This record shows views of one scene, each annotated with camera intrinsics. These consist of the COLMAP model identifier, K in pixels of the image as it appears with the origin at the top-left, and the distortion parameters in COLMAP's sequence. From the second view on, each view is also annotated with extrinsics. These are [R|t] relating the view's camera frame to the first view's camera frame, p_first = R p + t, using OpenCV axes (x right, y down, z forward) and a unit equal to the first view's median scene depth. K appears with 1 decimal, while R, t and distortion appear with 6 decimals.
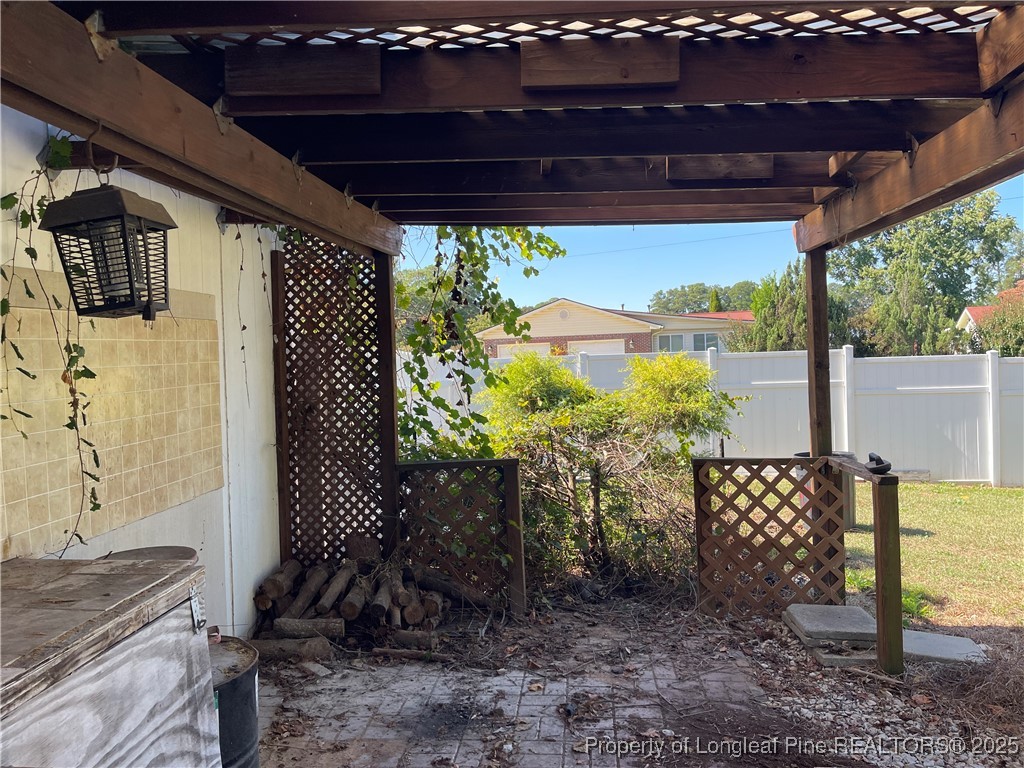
lens RADIAL K [[774.4, 0, 508.1], [0, 774.4, 377.2], [0, 0, 1]] dist [0.048755, -0.066140]
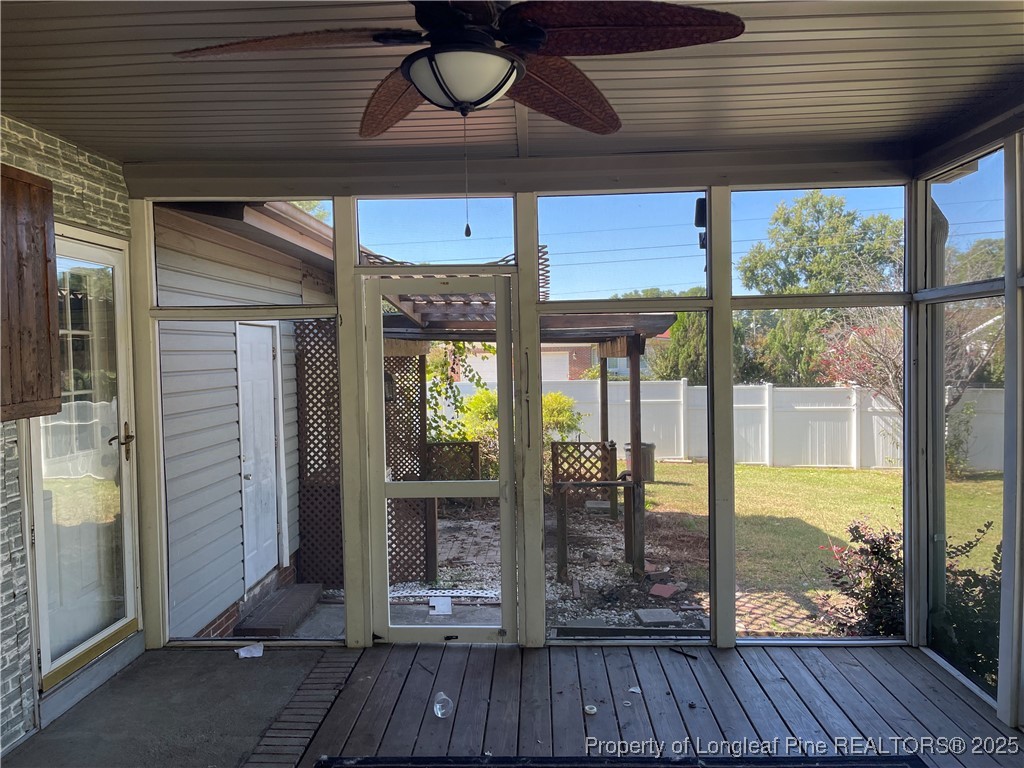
lens RADIAL K [[774.4, 0, 515.2], [0, 774.4, 383.5], [0, 0, 1]] dist [0.048755, -0.066140]
pose [[0.997889, 0.014282, 0.063356, -0.025081], [-0.014908, 0.999844, 0.009426, -0.085013], [-0.063211, -0.010350, 0.997946, -1.202240]]
